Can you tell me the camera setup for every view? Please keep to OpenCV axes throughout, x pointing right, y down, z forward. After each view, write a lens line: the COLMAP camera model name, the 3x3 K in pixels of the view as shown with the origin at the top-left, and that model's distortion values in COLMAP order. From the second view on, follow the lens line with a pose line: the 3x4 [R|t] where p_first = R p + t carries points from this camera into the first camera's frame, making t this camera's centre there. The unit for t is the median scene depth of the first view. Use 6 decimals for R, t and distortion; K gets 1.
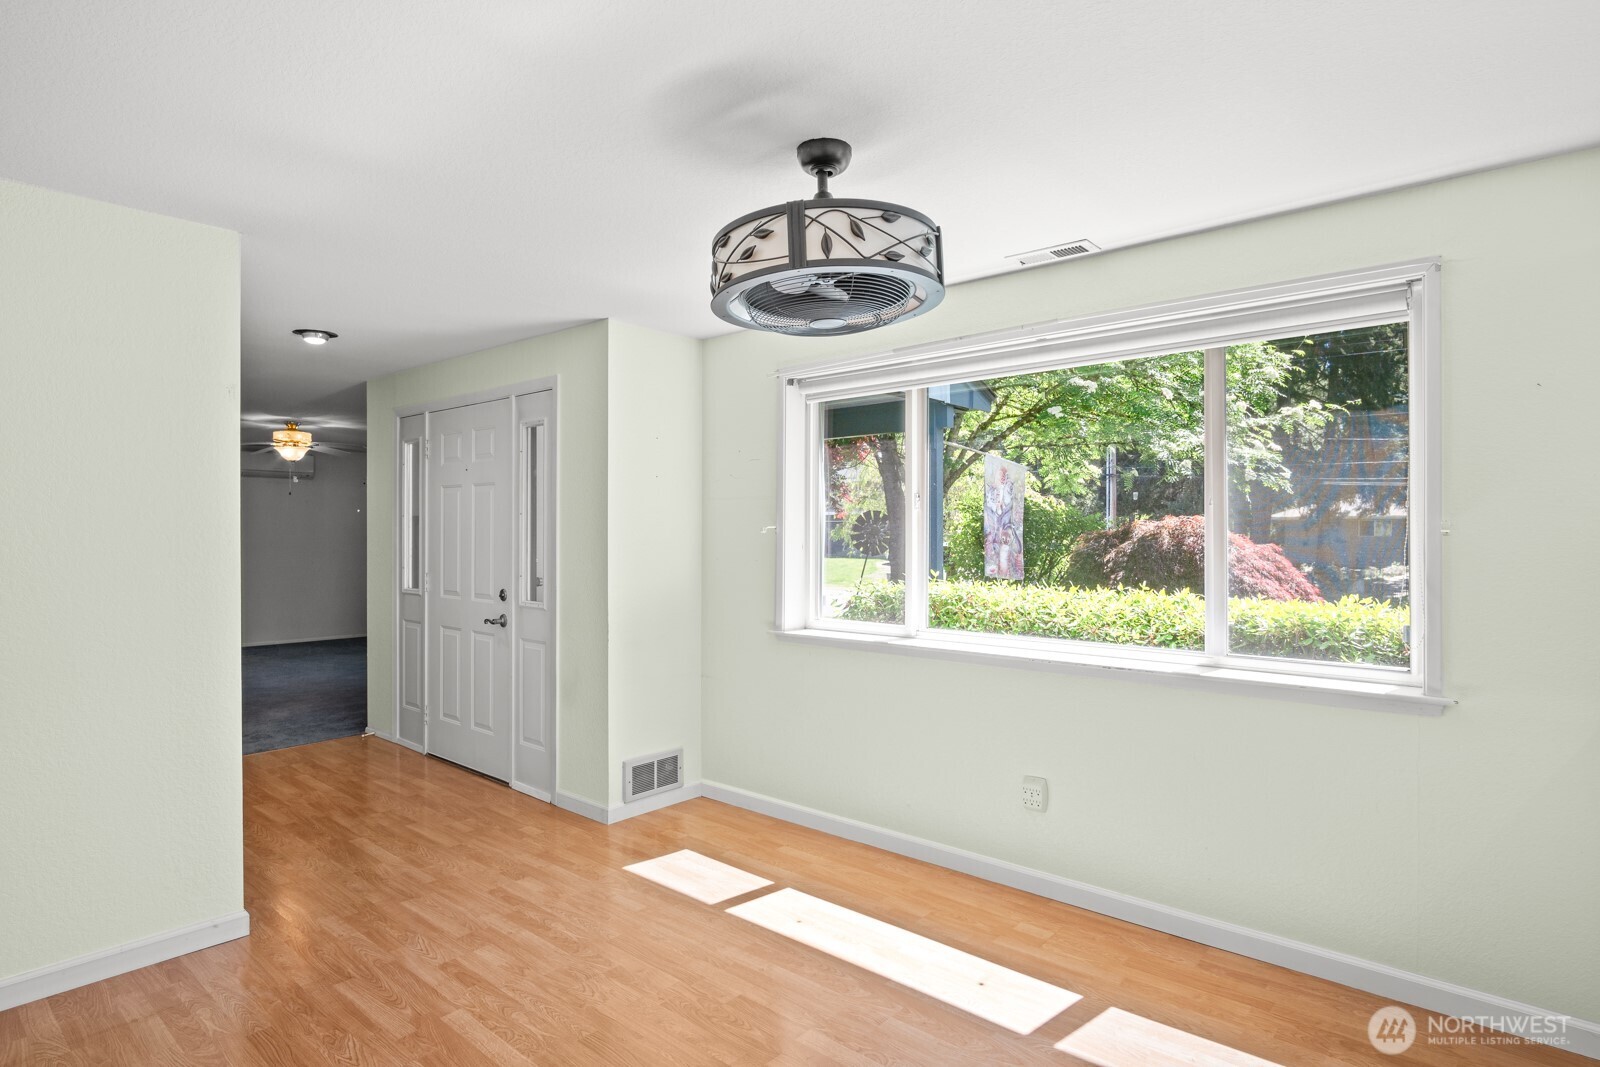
lens RADIAL K [[857.2, 0, 800.0], [0, 857.2, 533.5], [0, 0, 1]] dist [-0.007295, -0.000316]
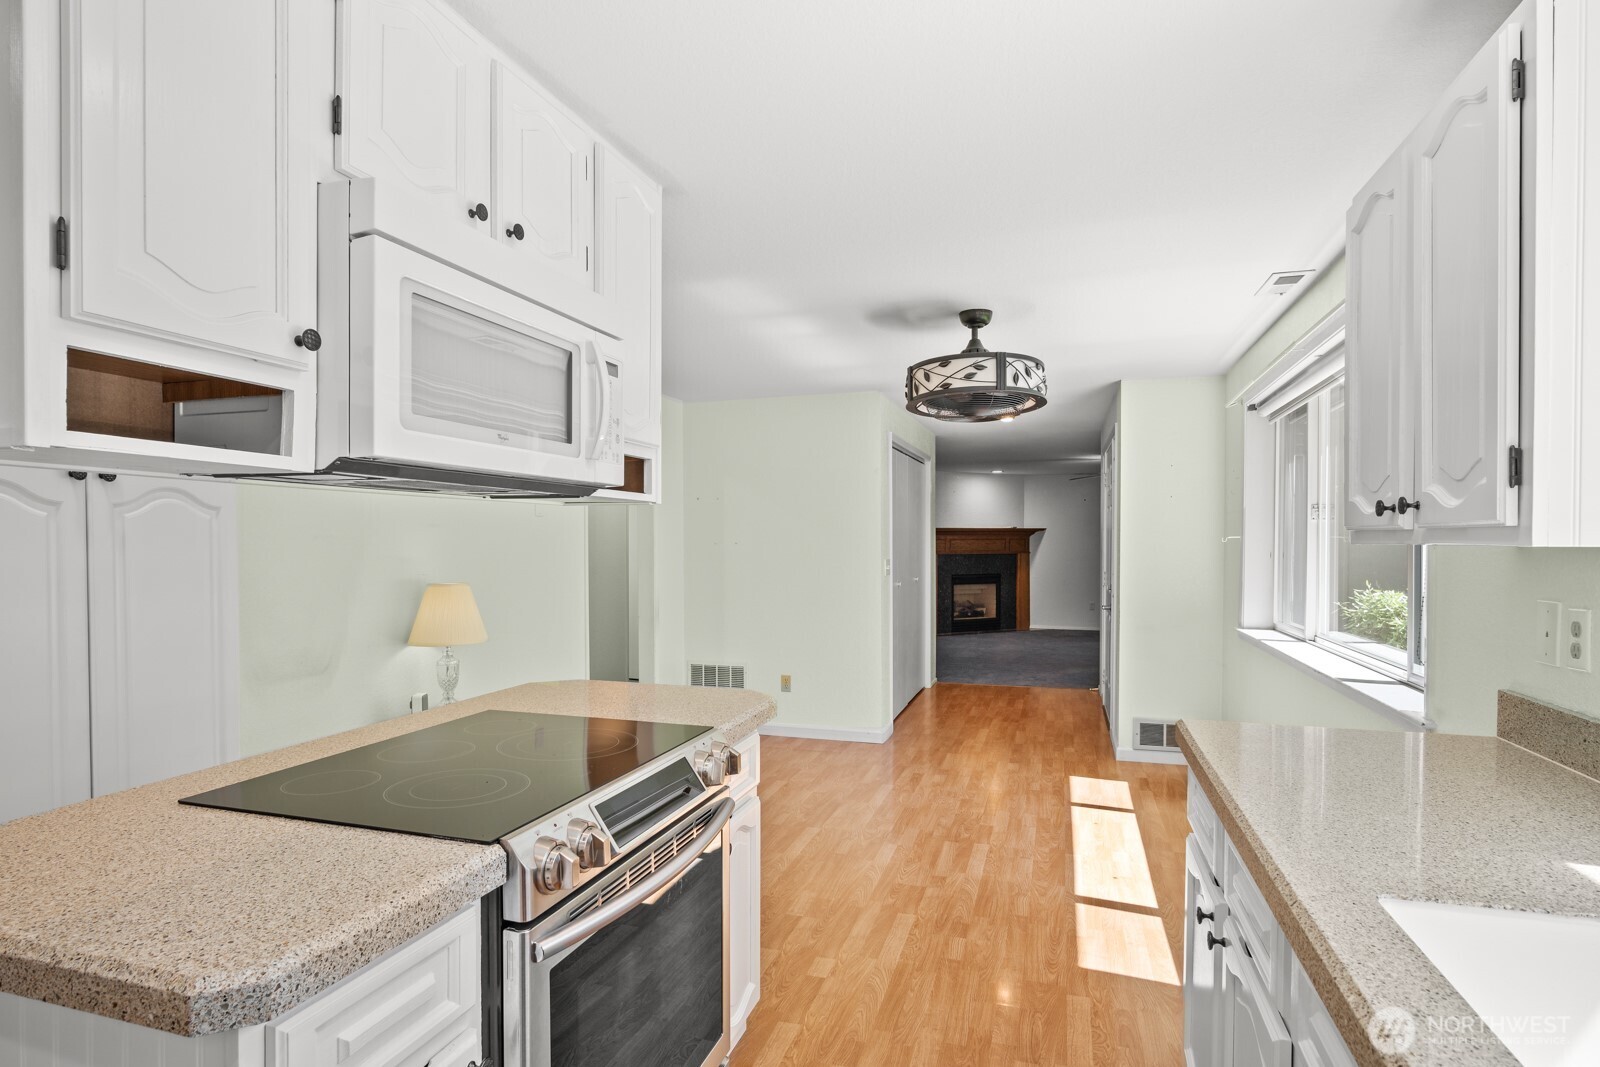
lens RADIAL K [[862.7, 0, 794.9], [0, 862.7, 544.2], [0, 0, 1]] dist [-0.014629, 0.000481]
pose [[0.410328, 0.003532, -0.911931, 0.895890], [-0.002511, 0.999993, 0.002744, 0.000546], [0.911935, 0.001164, 0.410334, -0.009840]]
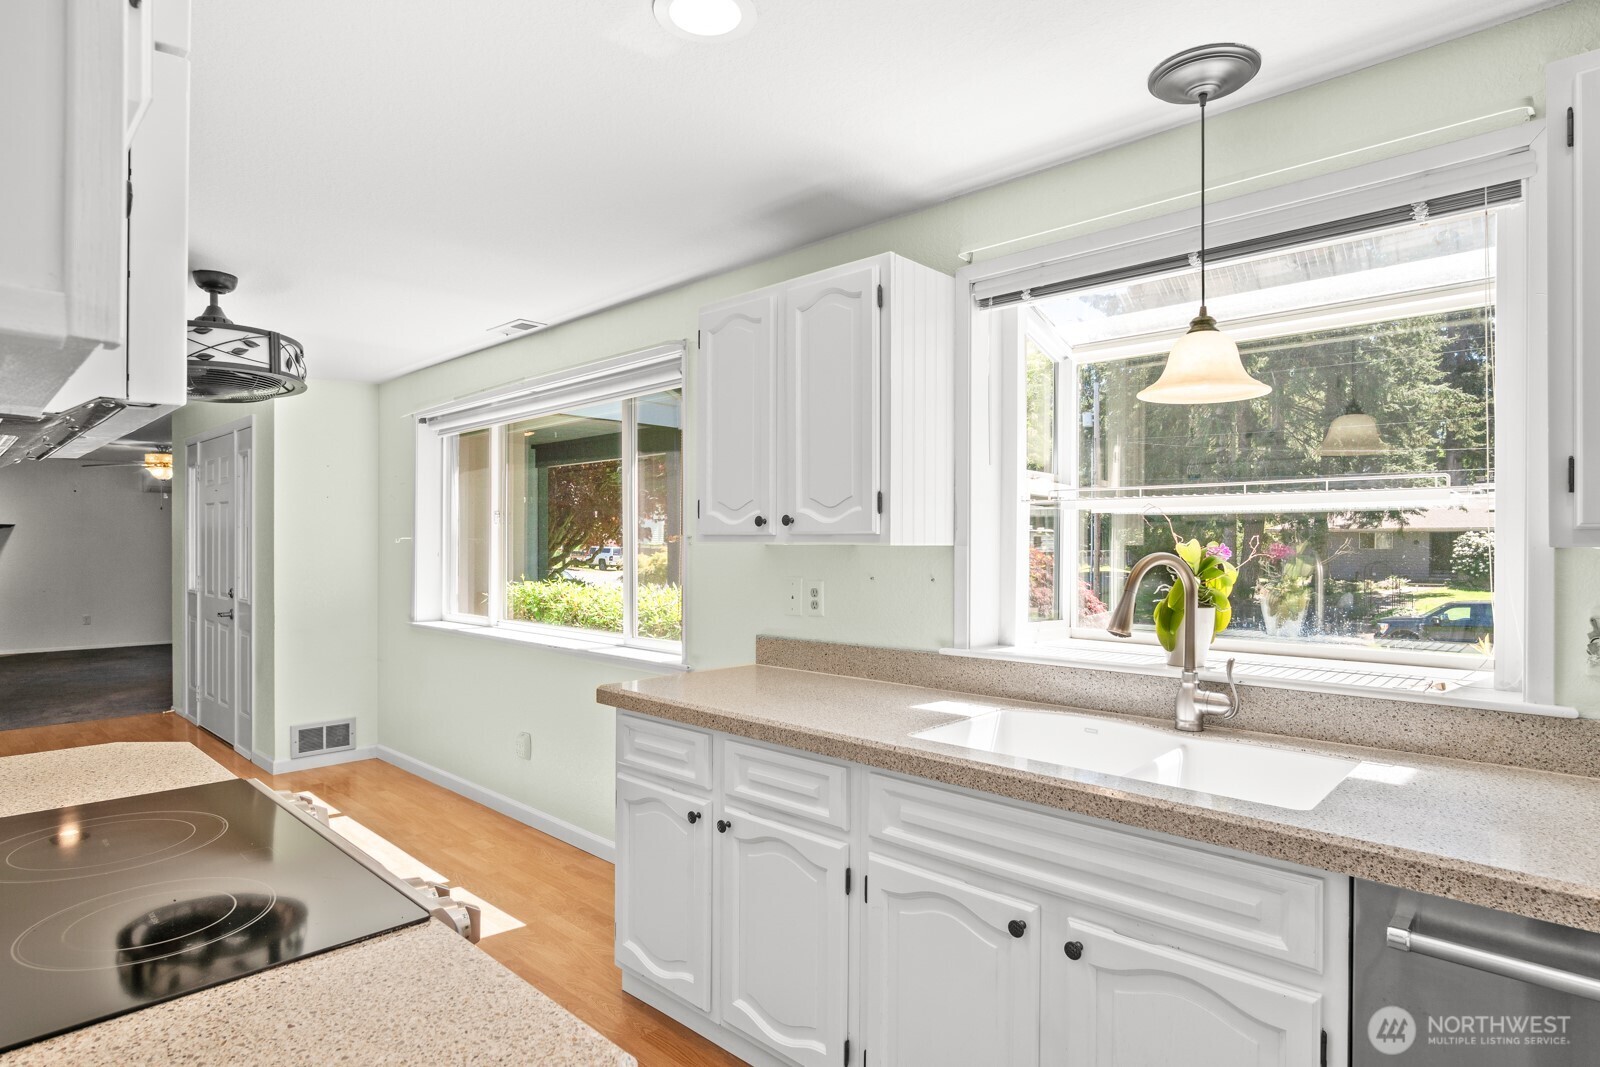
lens RADIAL K [[862.7, 0, 794.9], [0, 862.7, 544.2], [0, 0, 1]] dist [-0.014629, 0.000481]
pose [[0.999066, 0.002383, -0.043151, 0.670014], [-0.002418, 0.999997, -0.000759, 0.001430], [0.043149, 0.000863, 0.999068, -0.250154]]
